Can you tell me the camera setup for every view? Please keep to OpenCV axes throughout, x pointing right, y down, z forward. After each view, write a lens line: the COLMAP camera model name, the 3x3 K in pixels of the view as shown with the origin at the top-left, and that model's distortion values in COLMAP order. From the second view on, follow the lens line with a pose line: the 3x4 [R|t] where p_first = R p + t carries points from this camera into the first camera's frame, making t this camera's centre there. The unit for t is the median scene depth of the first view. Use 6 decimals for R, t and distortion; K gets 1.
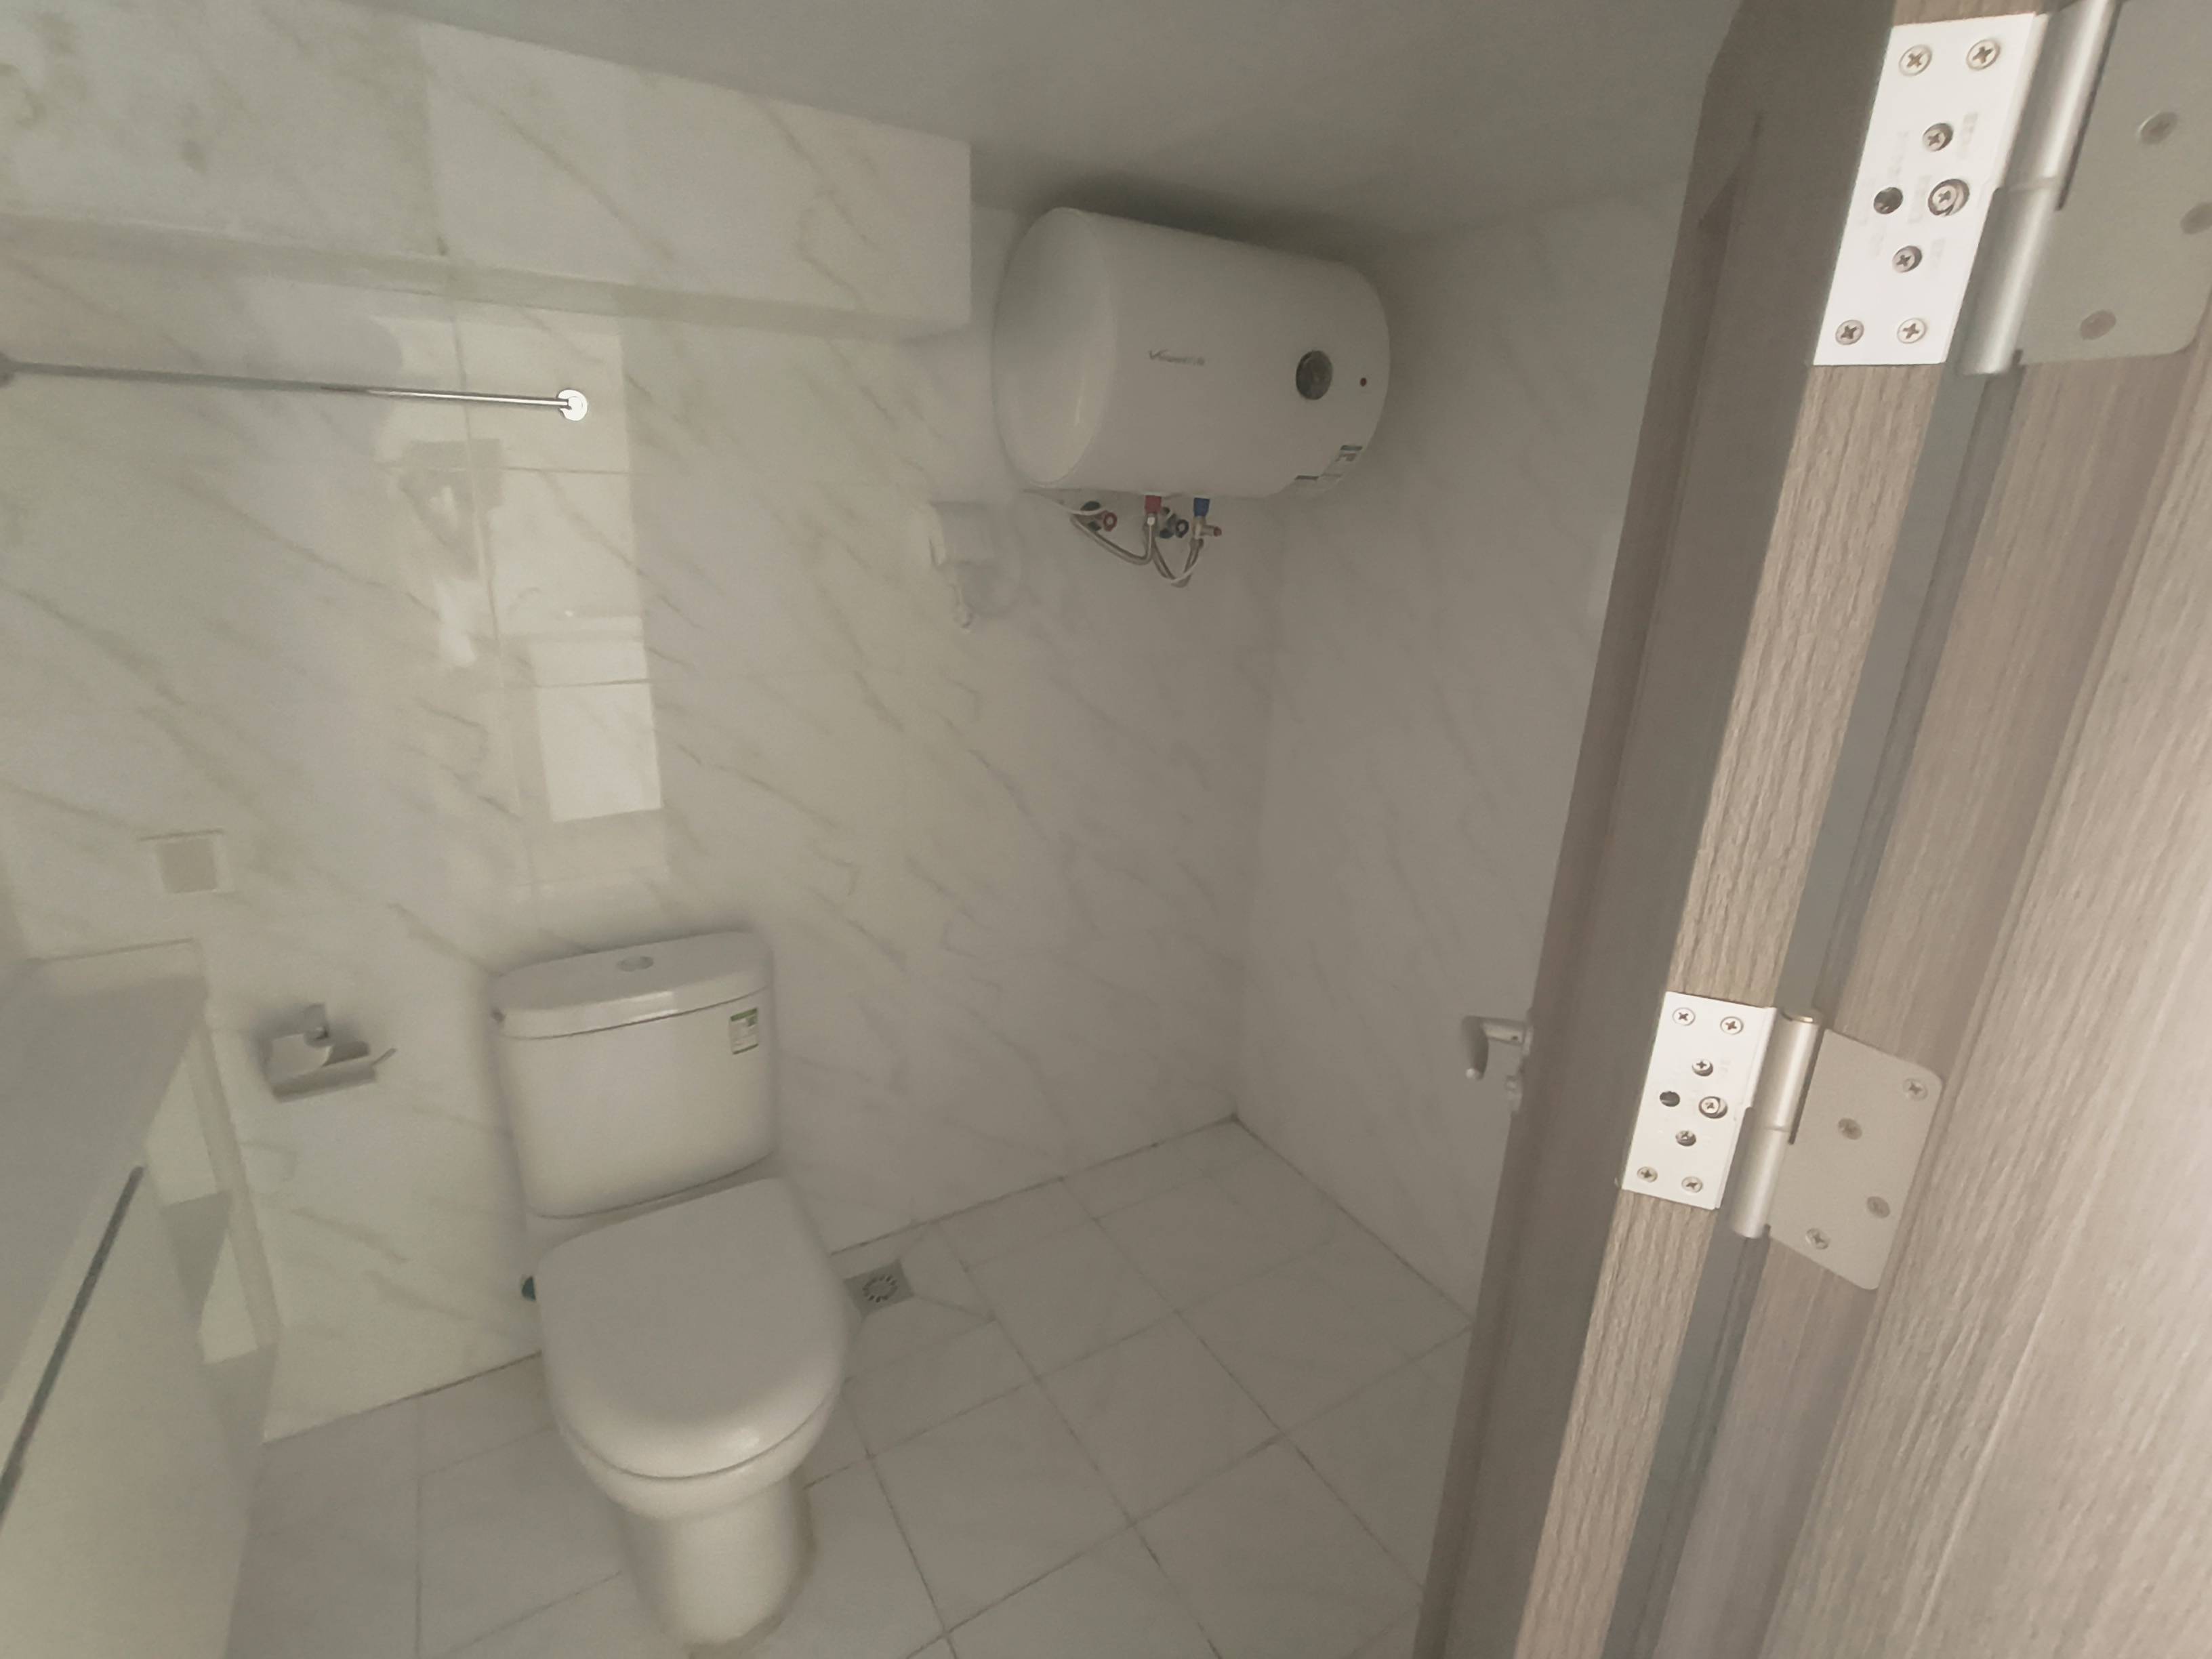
lens RADIAL K [[1015.8, 0, 1106.0], [0, 1015.8, 829.5], [0, 0, 1]] dist [0.004619, -0.000972]
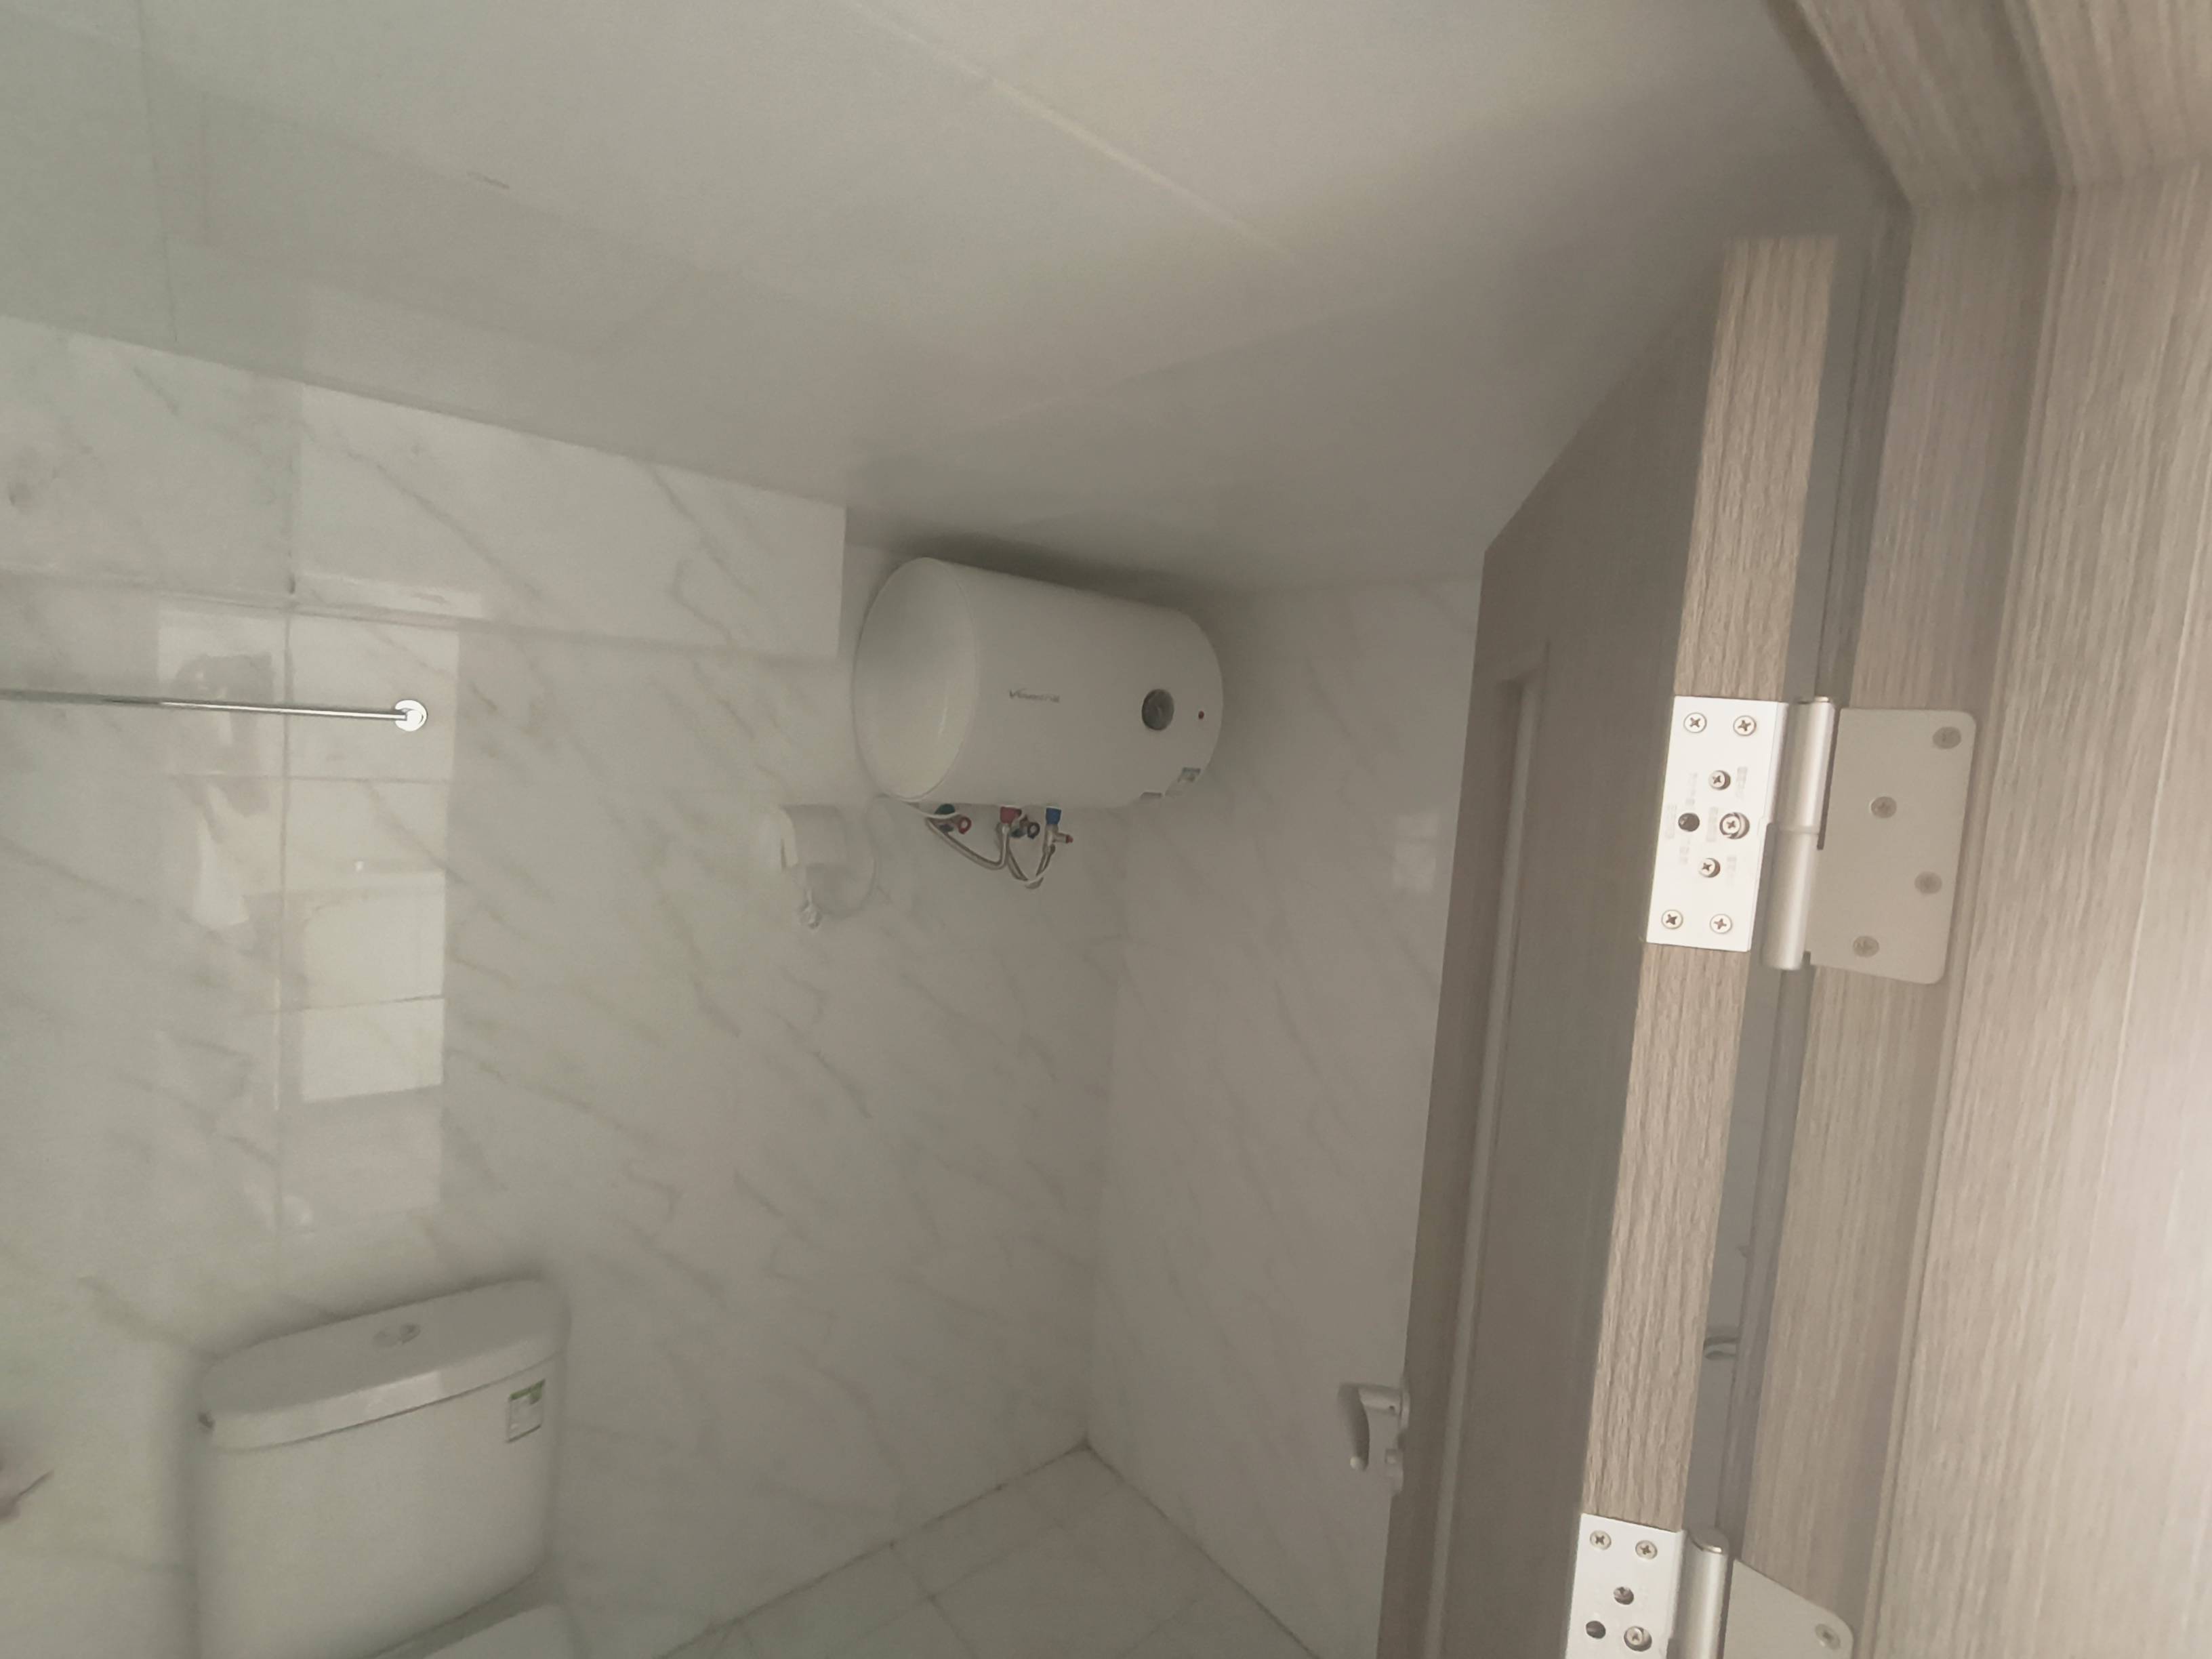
lens RADIAL K [[1015.8, 0, 1106.0], [0, 1015.8, 829.5], [0, 0, 1]] dist [0.004619, -0.000972]
pose [[0.986709, 0.021094, 0.161120, -0.028463], [0.015883, 0.974270, -0.224823, -0.095910], [-0.161717, 0.224394, 0.960986, -0.010936]]
